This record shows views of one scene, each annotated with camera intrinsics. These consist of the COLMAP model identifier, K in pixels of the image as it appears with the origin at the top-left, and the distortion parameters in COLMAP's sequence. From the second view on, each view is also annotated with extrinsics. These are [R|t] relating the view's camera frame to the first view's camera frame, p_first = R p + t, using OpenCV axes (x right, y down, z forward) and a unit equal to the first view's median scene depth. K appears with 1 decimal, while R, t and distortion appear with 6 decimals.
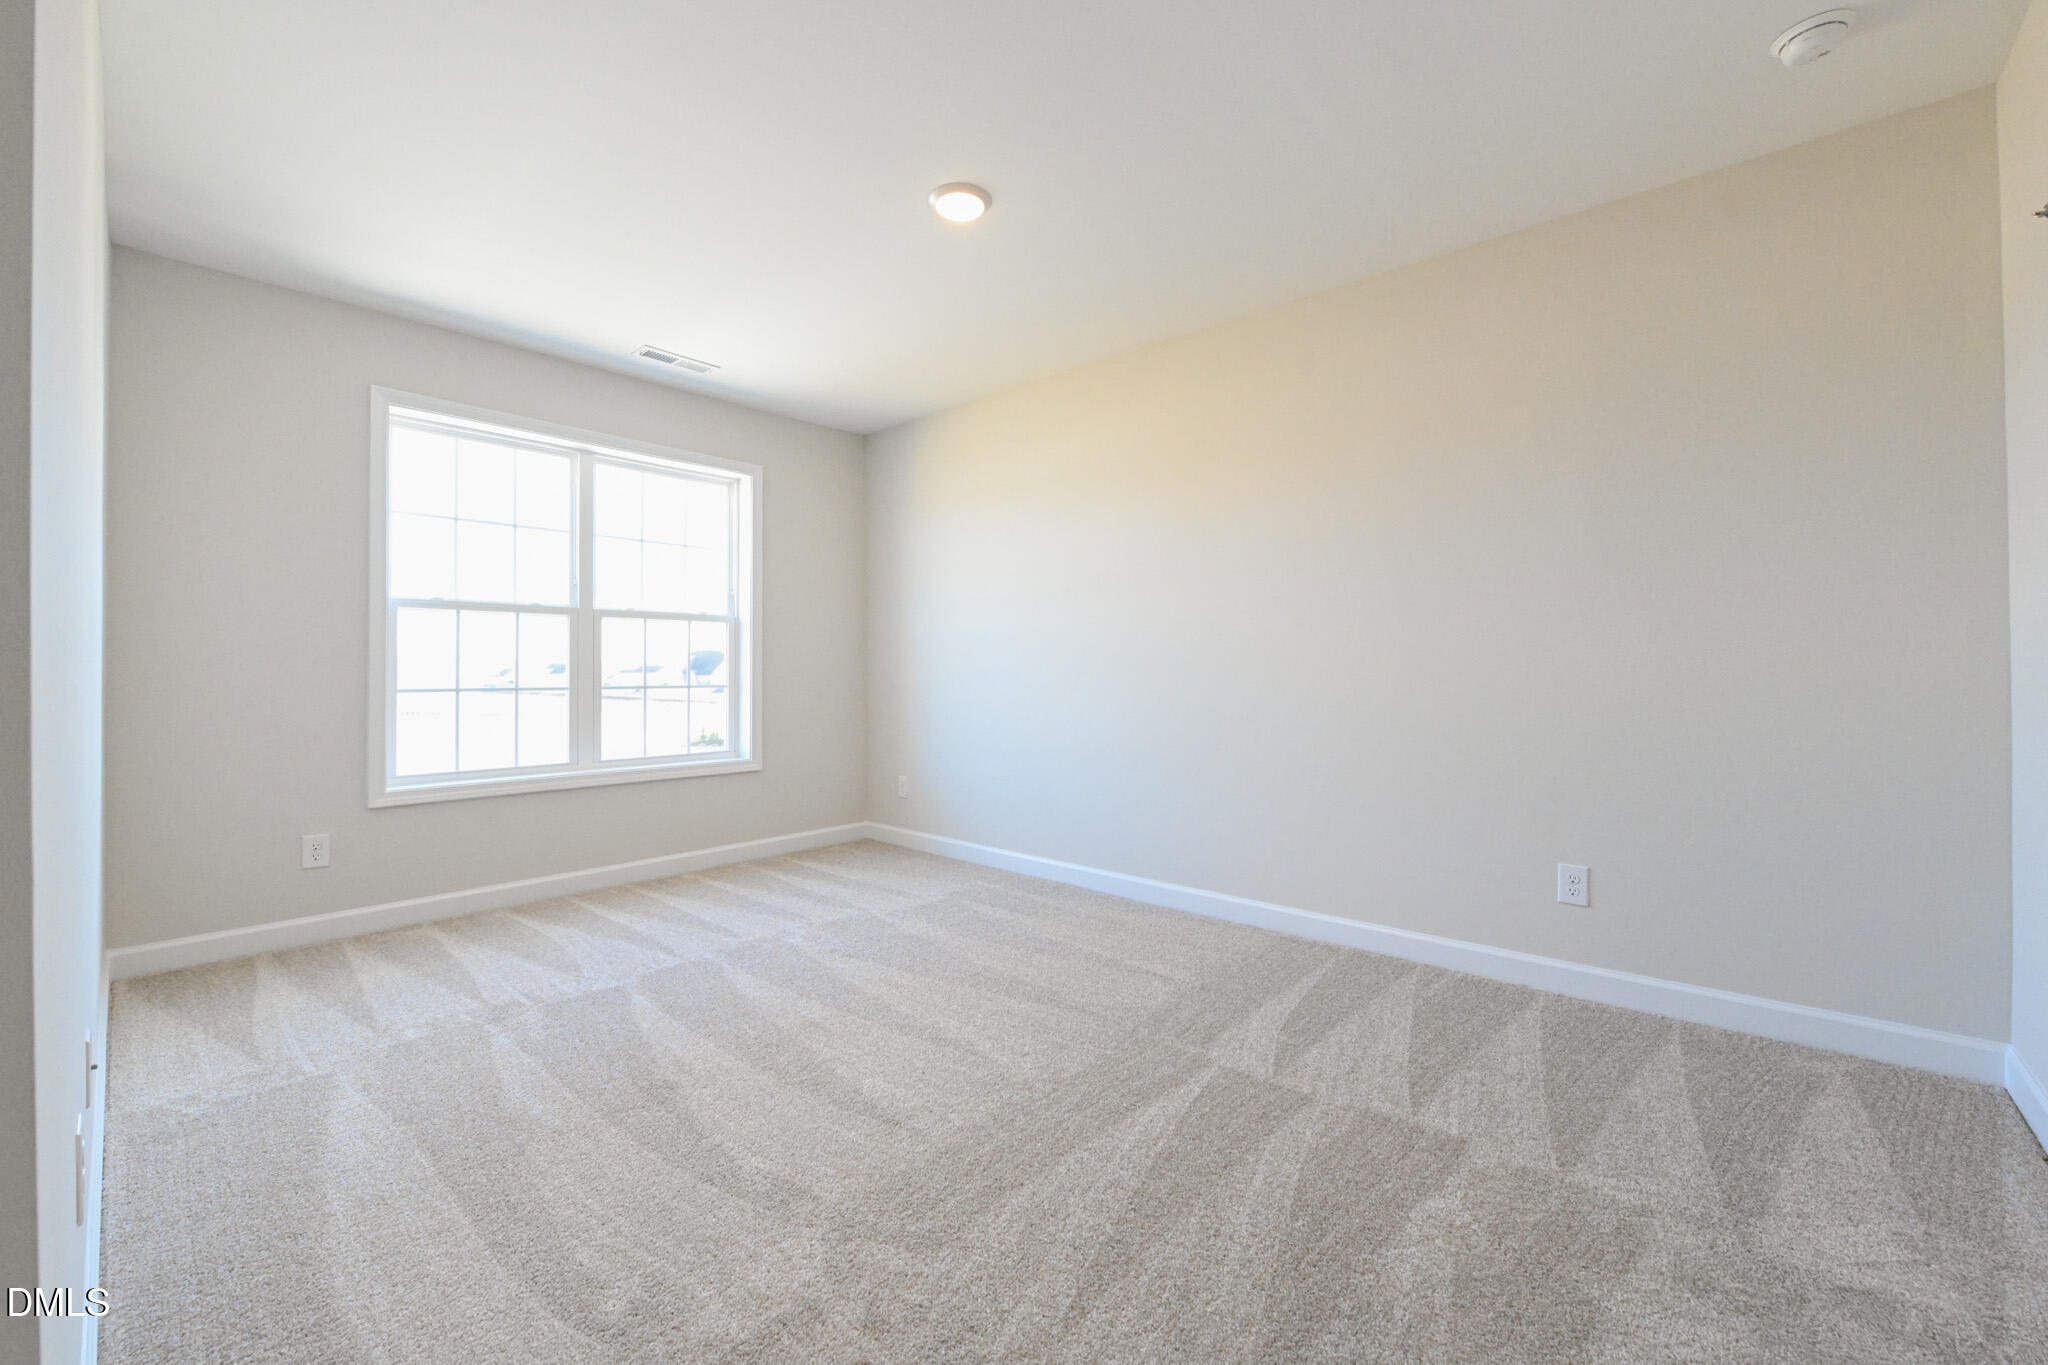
lens RADIAL K [[797.9, 0, 1017.3], [0, 797.9, 672.7], [0, 0, 1]] dist [-0.010149, -0.000584]
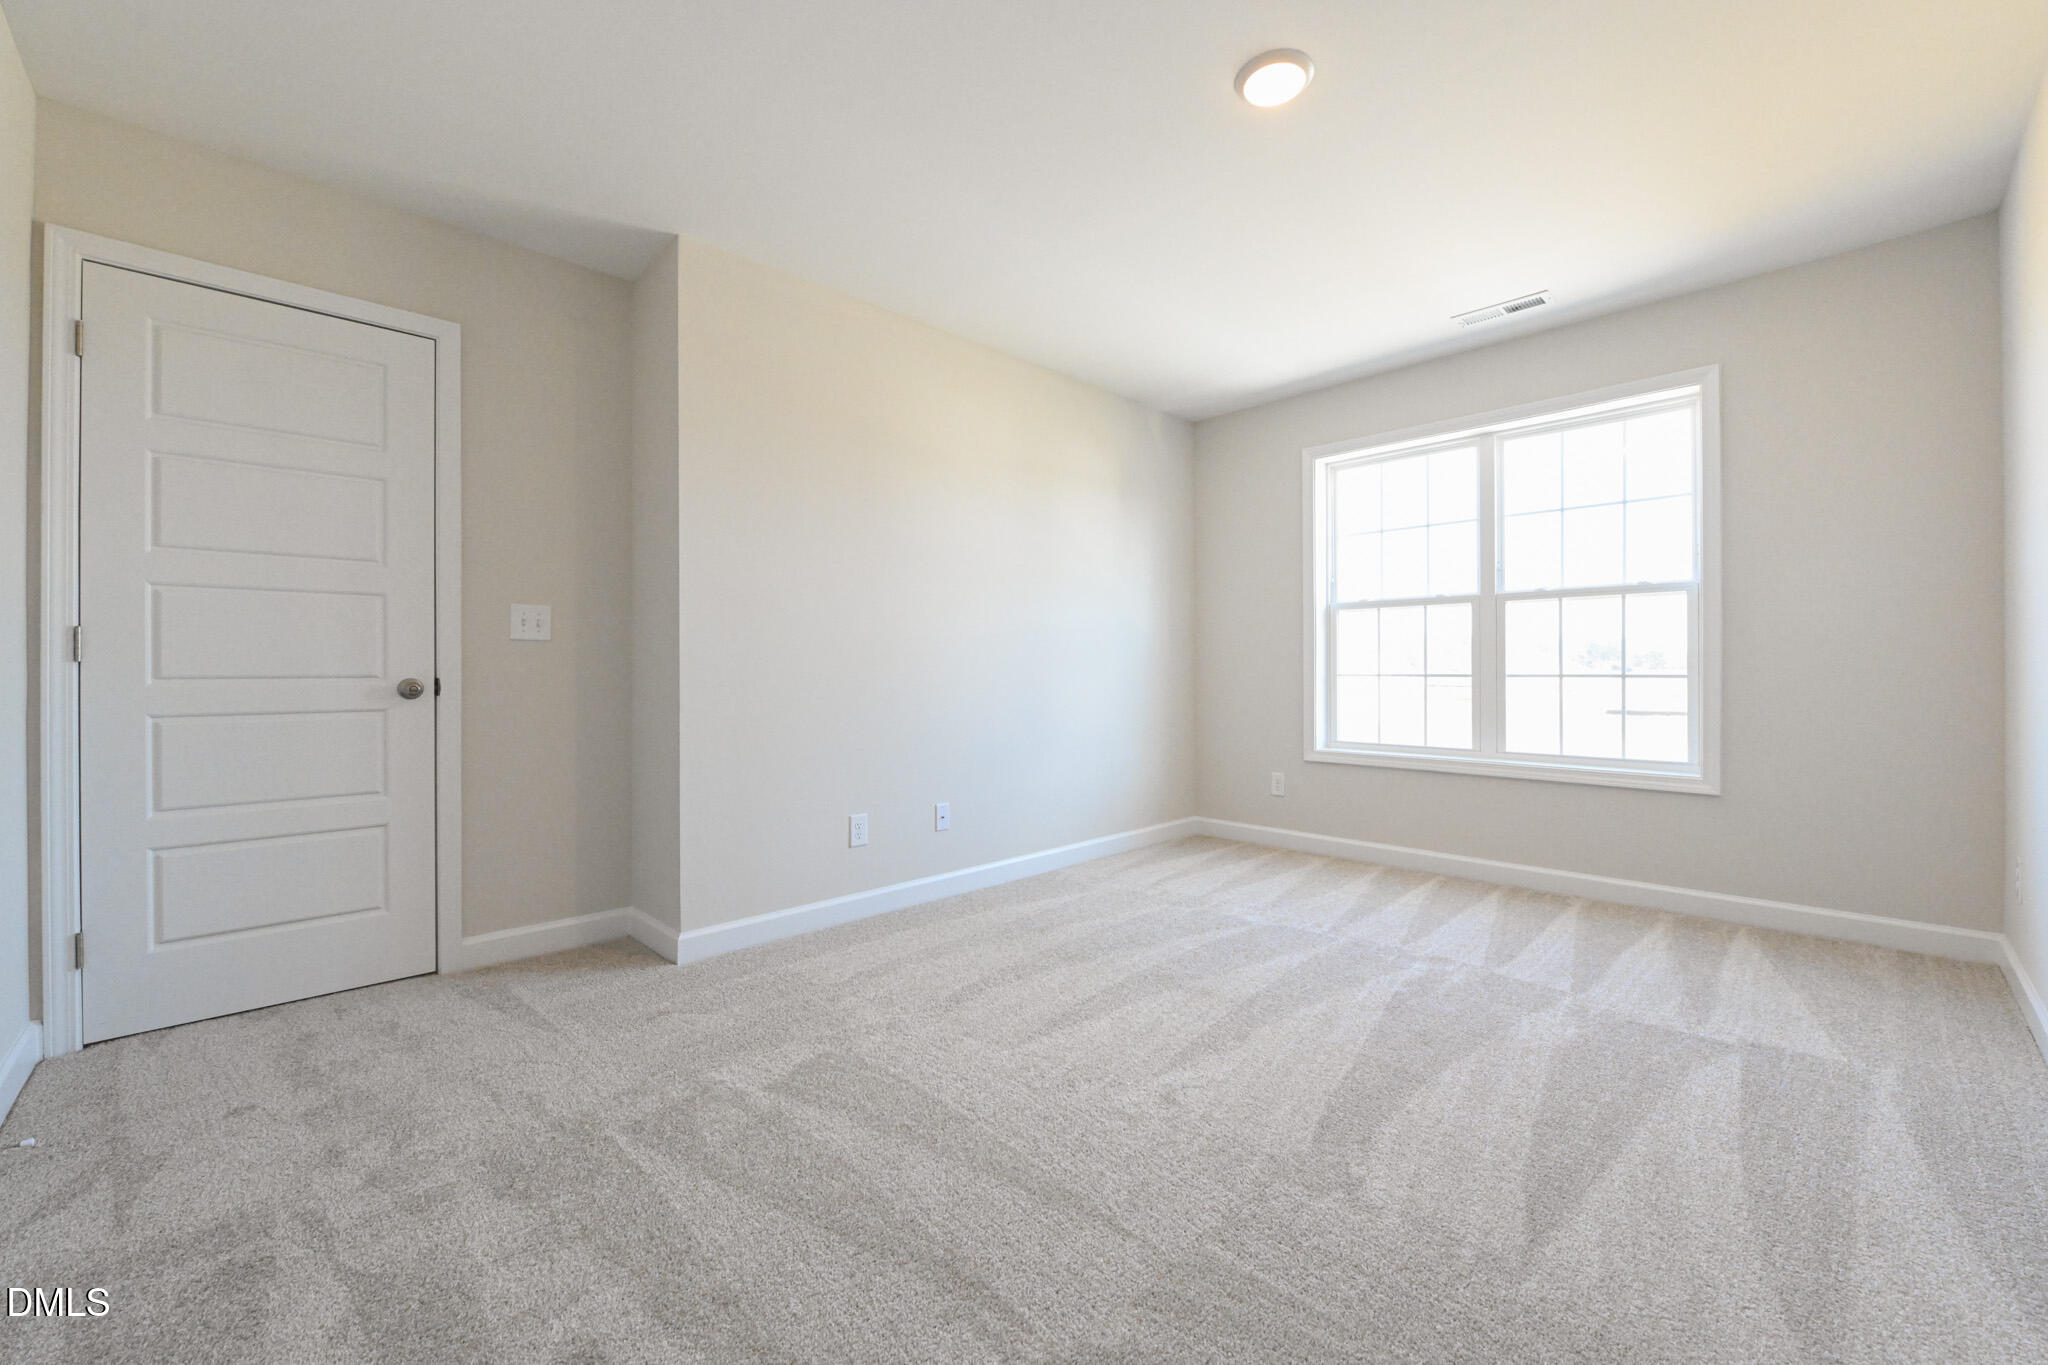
lens RADIAL K [[809.6, 0, 1022.6], [0, 809.6, 669.2], [0, 0, 1]] dist [-0.008981, -0.000326]
pose [[-0.064468, 0.003686, -0.997913, 0.512833], [0.008982, 0.999955, 0.003113, 0.003687], [0.997879, -0.008762, -0.064498, 0.513064]]
